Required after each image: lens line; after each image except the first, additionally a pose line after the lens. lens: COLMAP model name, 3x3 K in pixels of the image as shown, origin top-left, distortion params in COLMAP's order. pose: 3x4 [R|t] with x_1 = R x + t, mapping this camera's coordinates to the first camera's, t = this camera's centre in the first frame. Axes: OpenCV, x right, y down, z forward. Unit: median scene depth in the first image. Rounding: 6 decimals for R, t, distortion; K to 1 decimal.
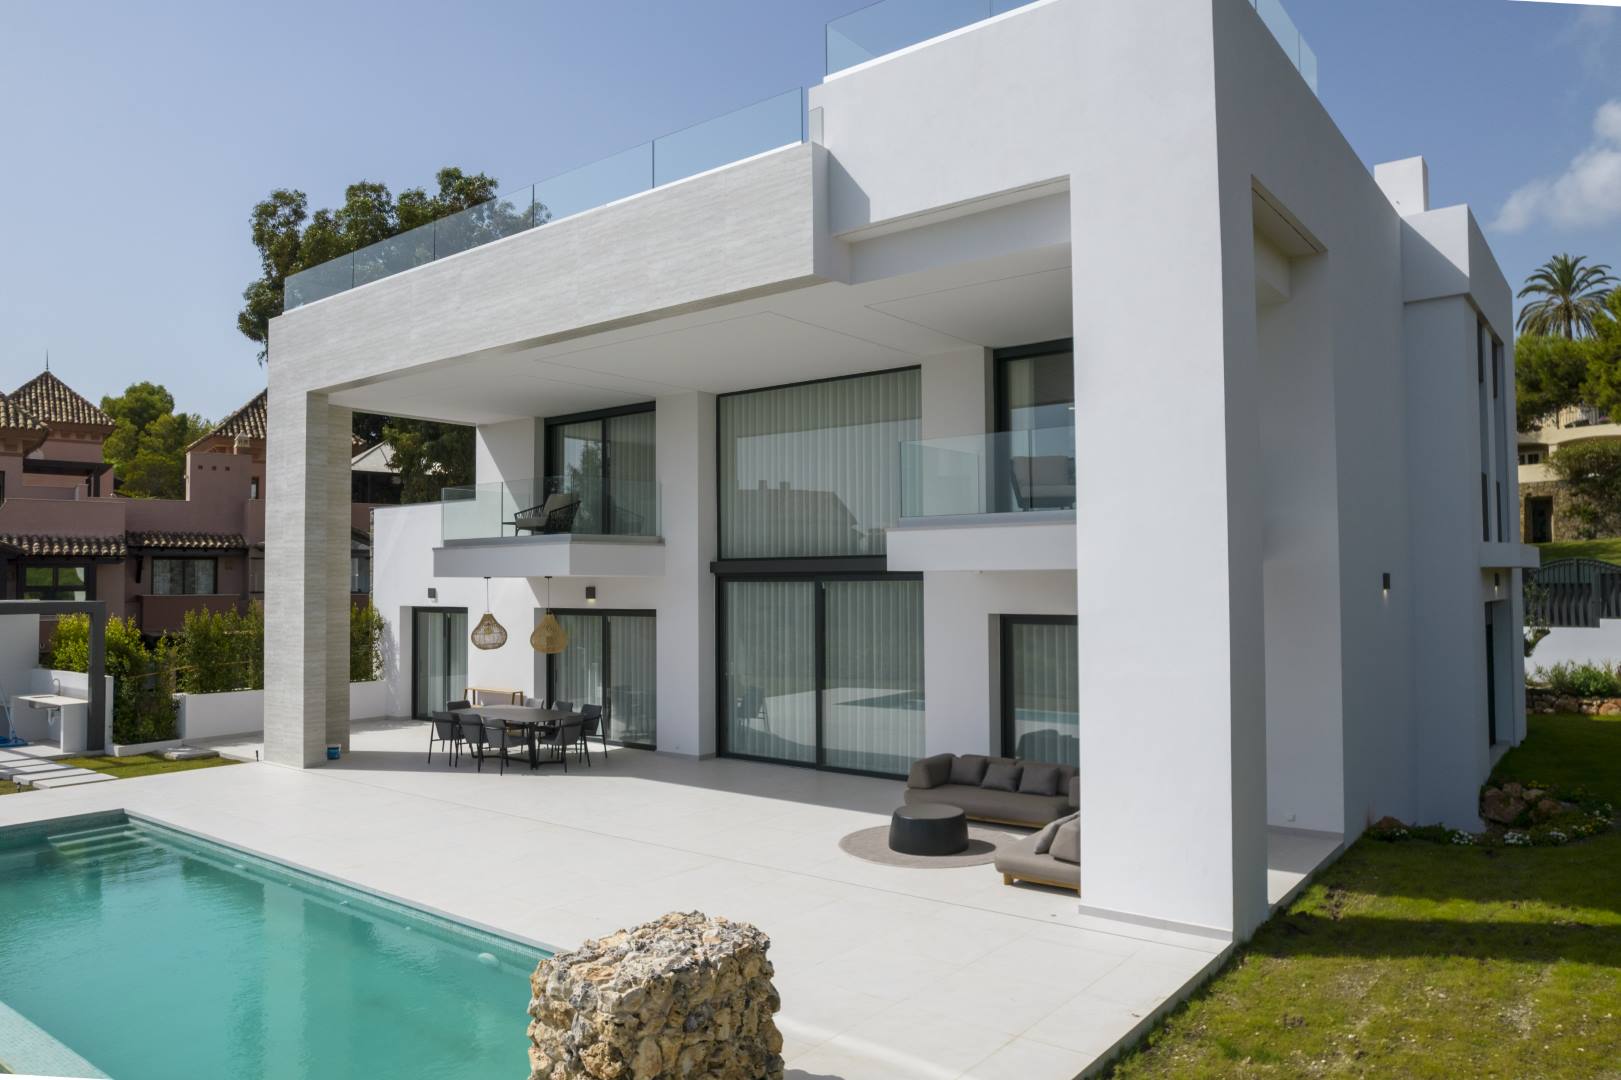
lens RADIAL K [[1084.9, 0, 810.5], [0, 1084.9, 540.0], [0, 0, 1]] dist [-0.085773, 0.083700]
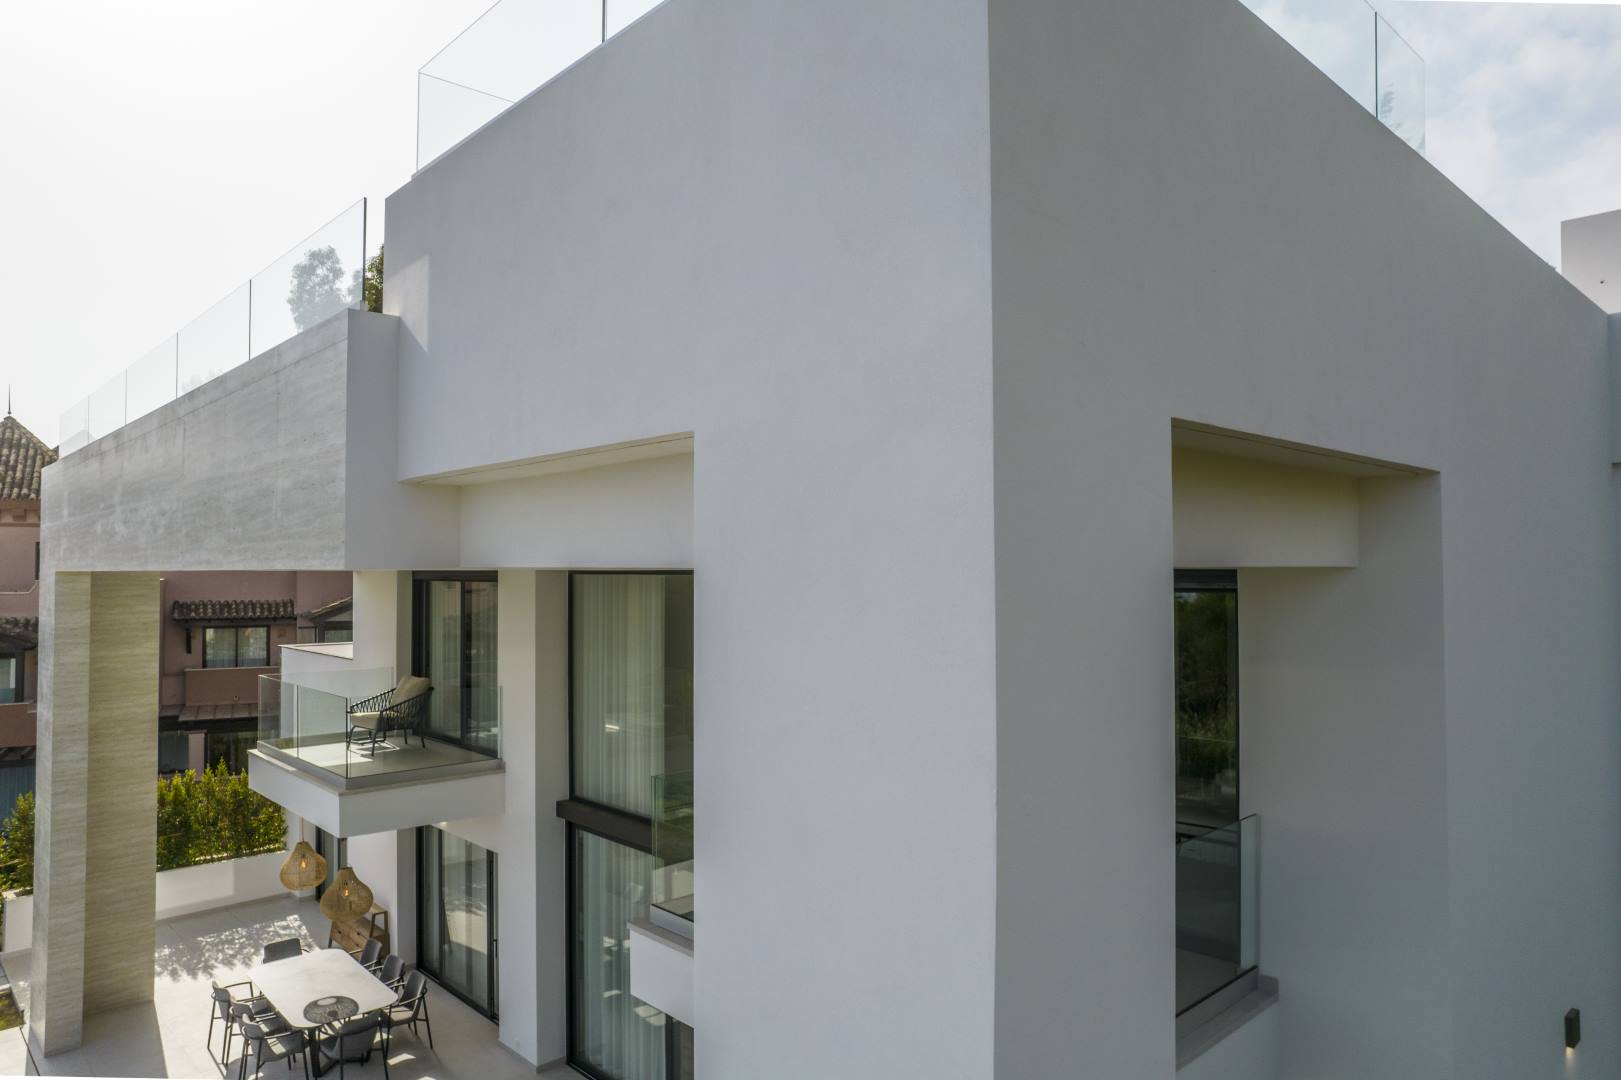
lens RADIAL K [[1044.3, 0, 810.5], [0, 1044.3, 540.0], [0, 0, 1]] dist [-0.090793, 0.072612]
pose [[0.988444, 0.002099, -0.151570, 0.180845], [-0.000934, 0.999969, 0.007758, -0.160726], [0.151582, -0.007527, 0.988416, 0.332036]]
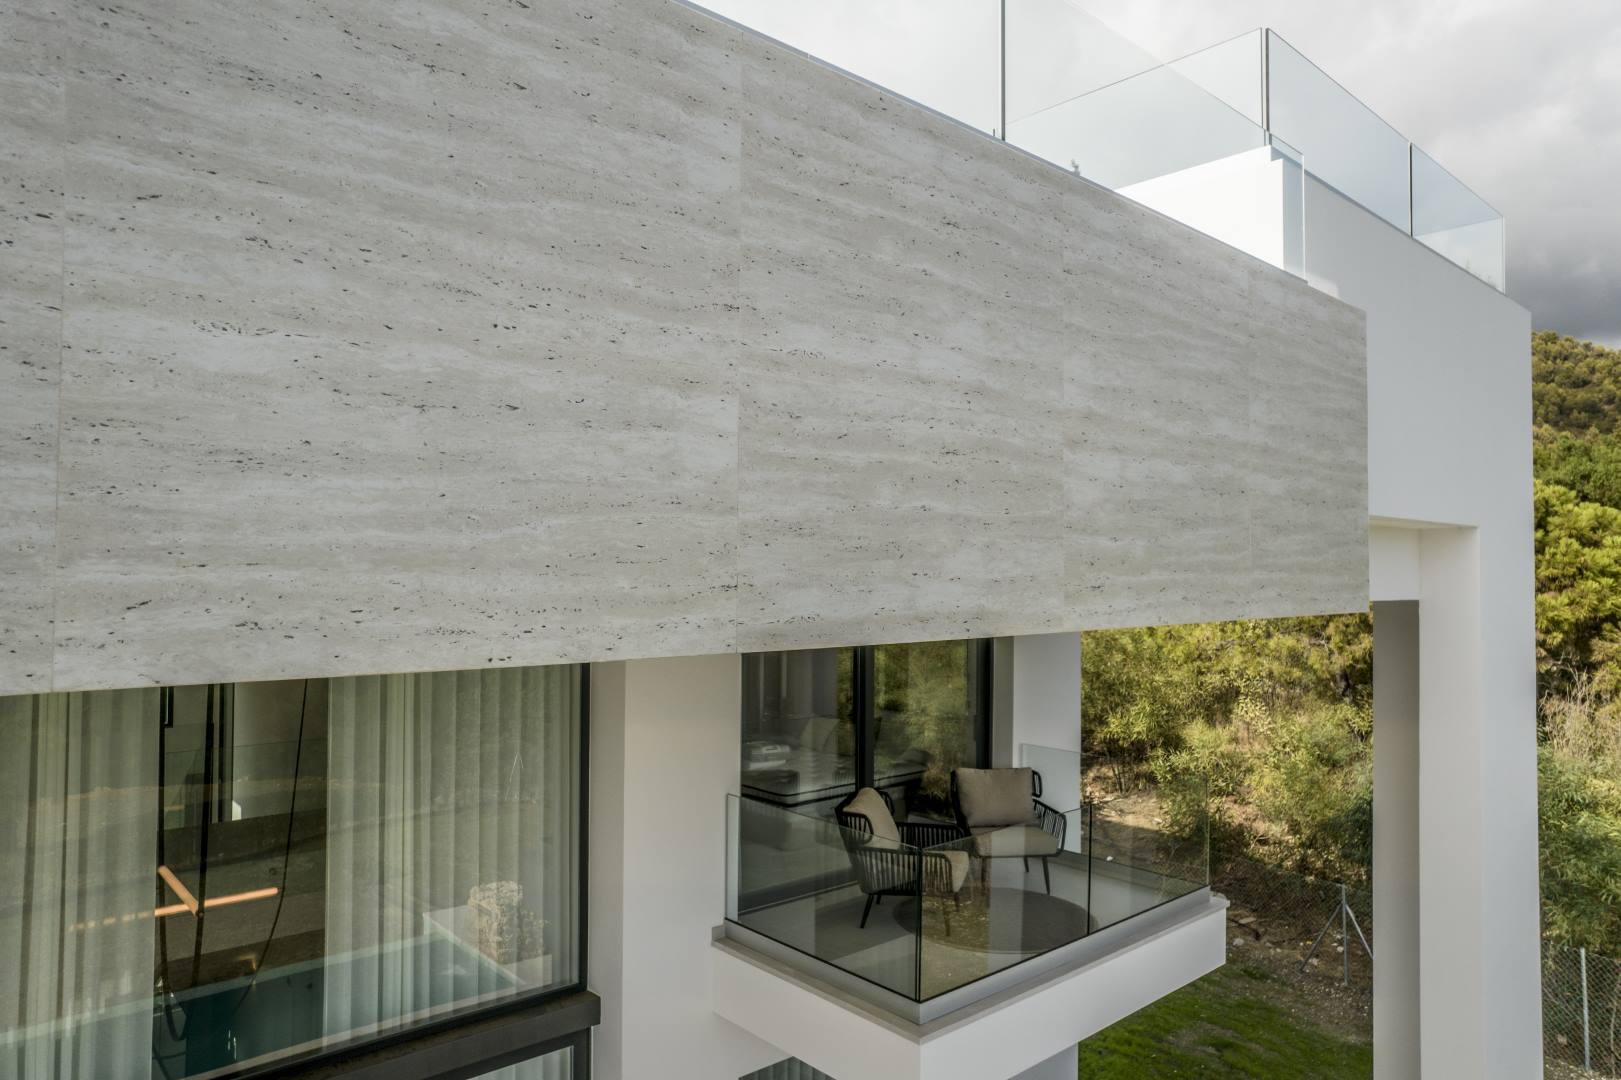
lens RADIAL K [[1044.3, 0, 810.5], [0, 1044.3, 540.0], [0, 0, 1]] dist [-0.090793, 0.072612]
pose [[0.183365, 0.035242, 0.982413, -0.279421], [-0.047554, 0.998505, -0.026943, -0.154289], [-0.981894, -0.041777, 0.184767, 0.698527]]
